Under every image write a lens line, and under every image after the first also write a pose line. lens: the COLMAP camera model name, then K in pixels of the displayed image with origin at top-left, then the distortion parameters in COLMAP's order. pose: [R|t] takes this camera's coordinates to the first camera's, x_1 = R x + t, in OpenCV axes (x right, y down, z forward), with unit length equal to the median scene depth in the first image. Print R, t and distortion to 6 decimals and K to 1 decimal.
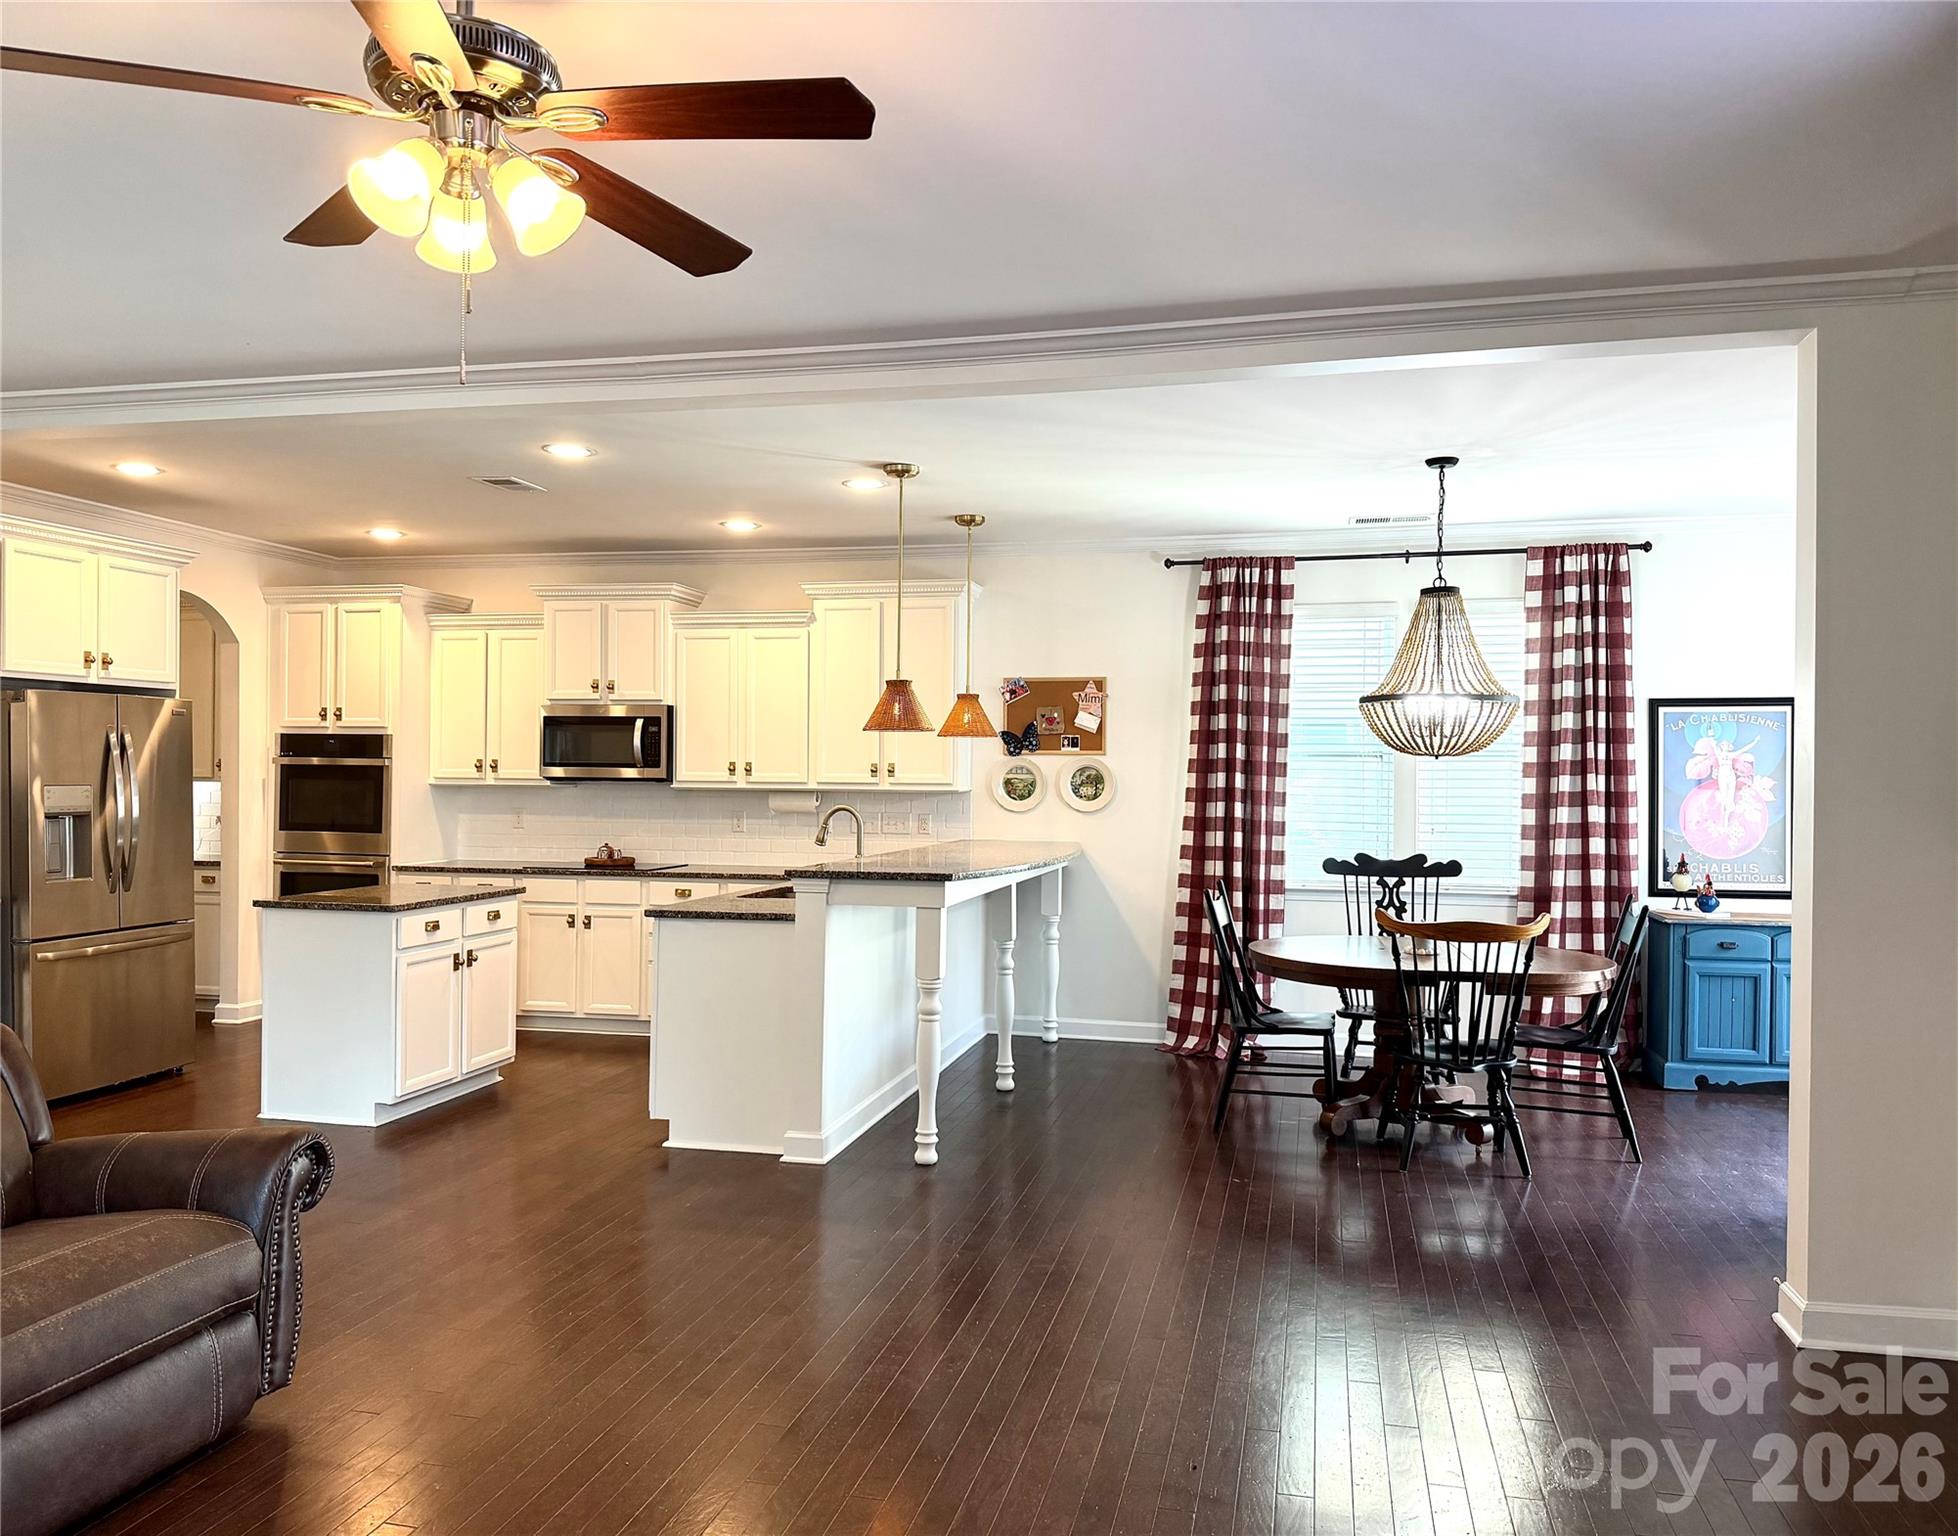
lens RADIAL K [[1383.2, 0, 979.0], [0, 1383.2, 768.0], [0, 0, 1]] dist [-0.000566, 0.000776]
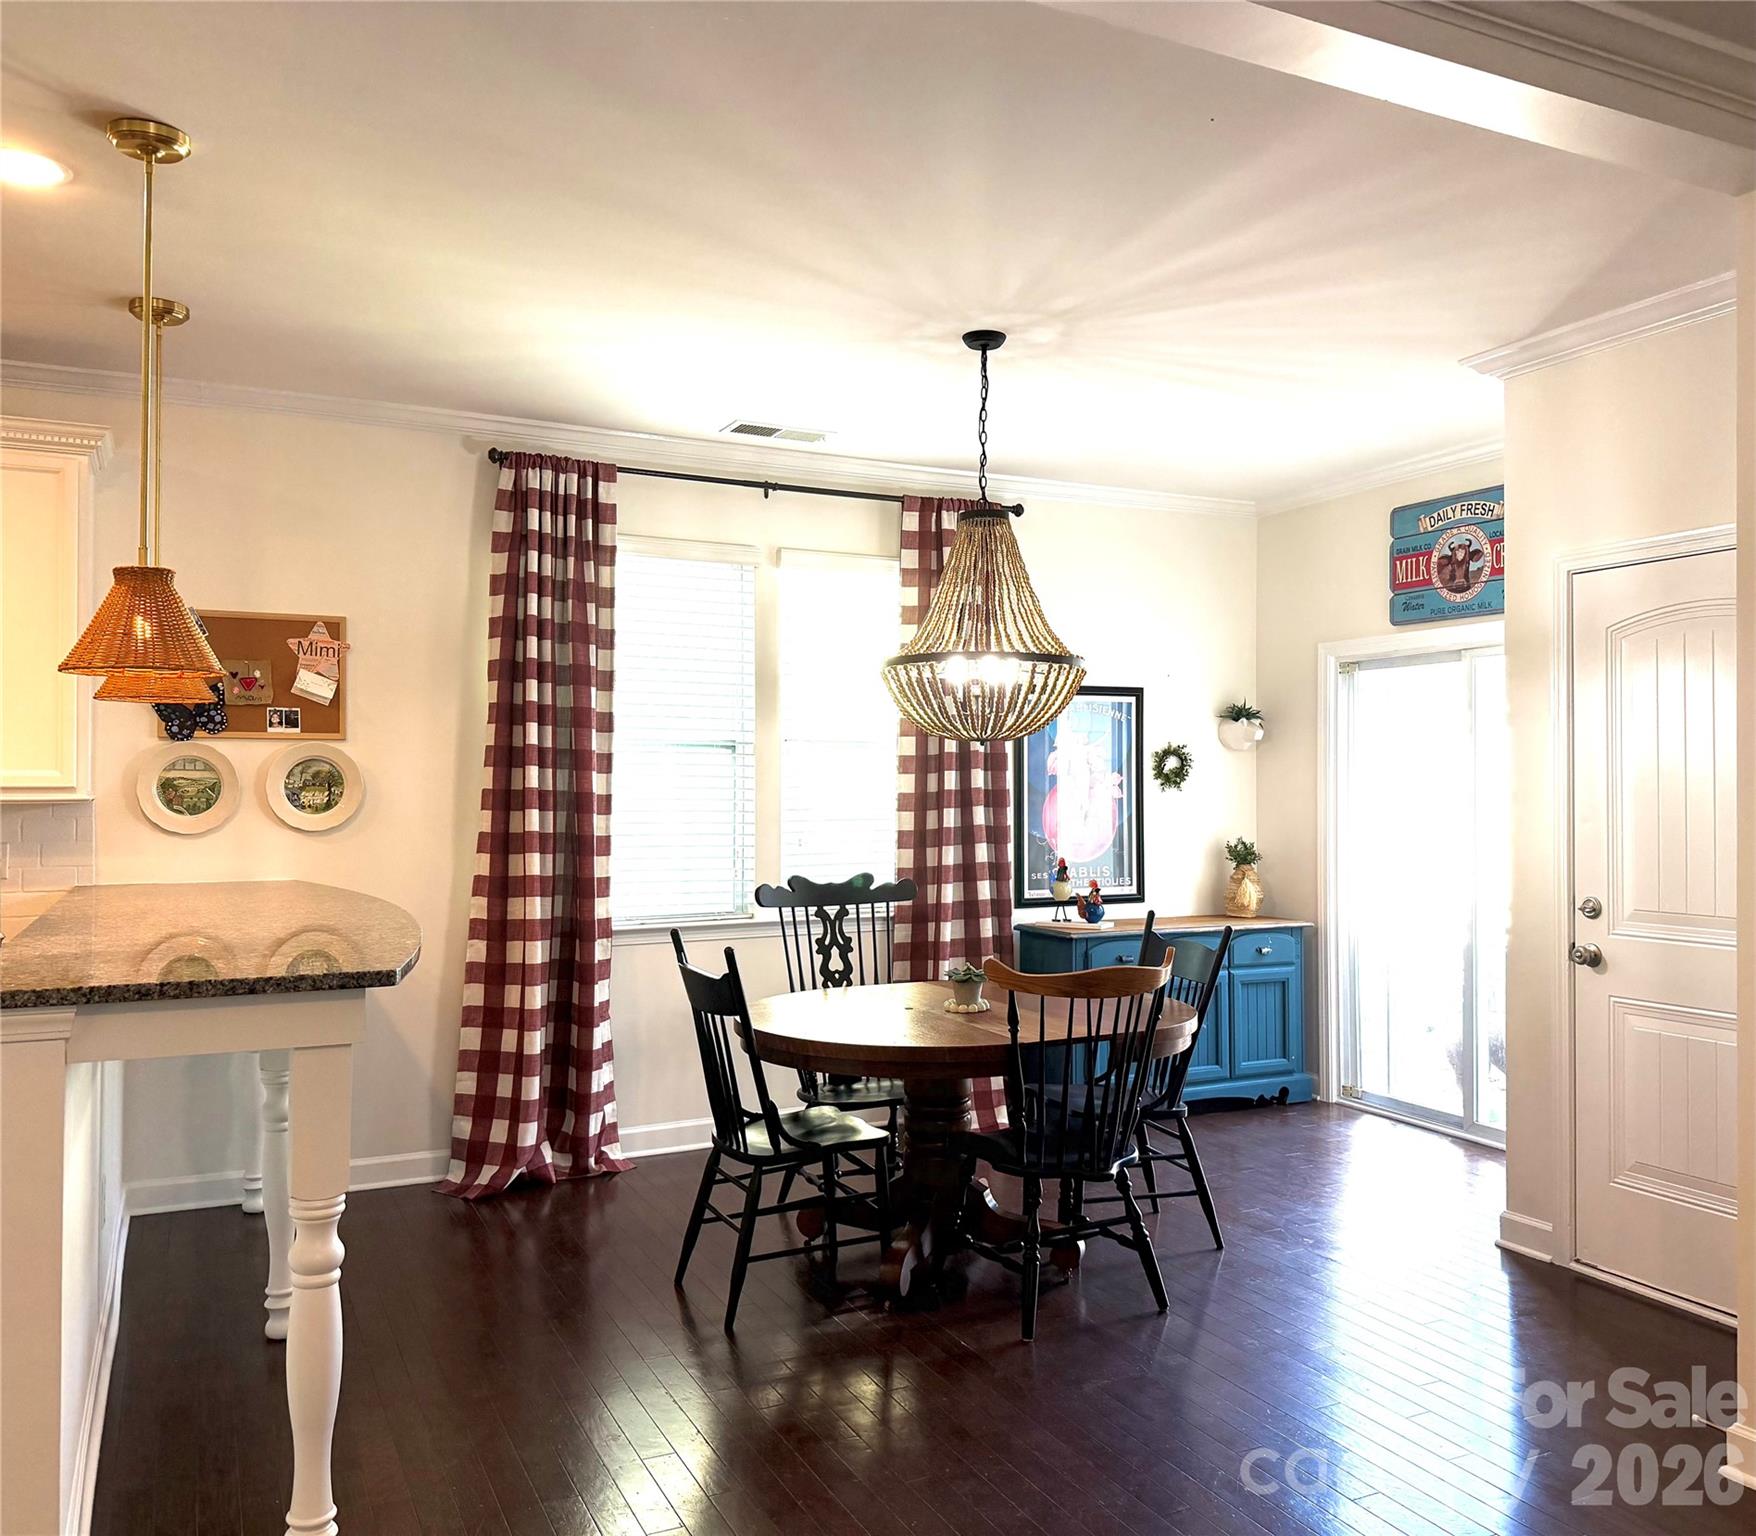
lens RADIAL K [[1424.9, 0, 878.0], [0, 1424.9, 768.0], [0, 0, 1]] dist [0.008325, 0.003004]
pose [[0.766923, -0.002196, 0.641735, -0.143889], [0.007734, 0.999953, -0.005821, 0.009327], [-0.641692, 0.009427, 0.766904, 0.350942]]
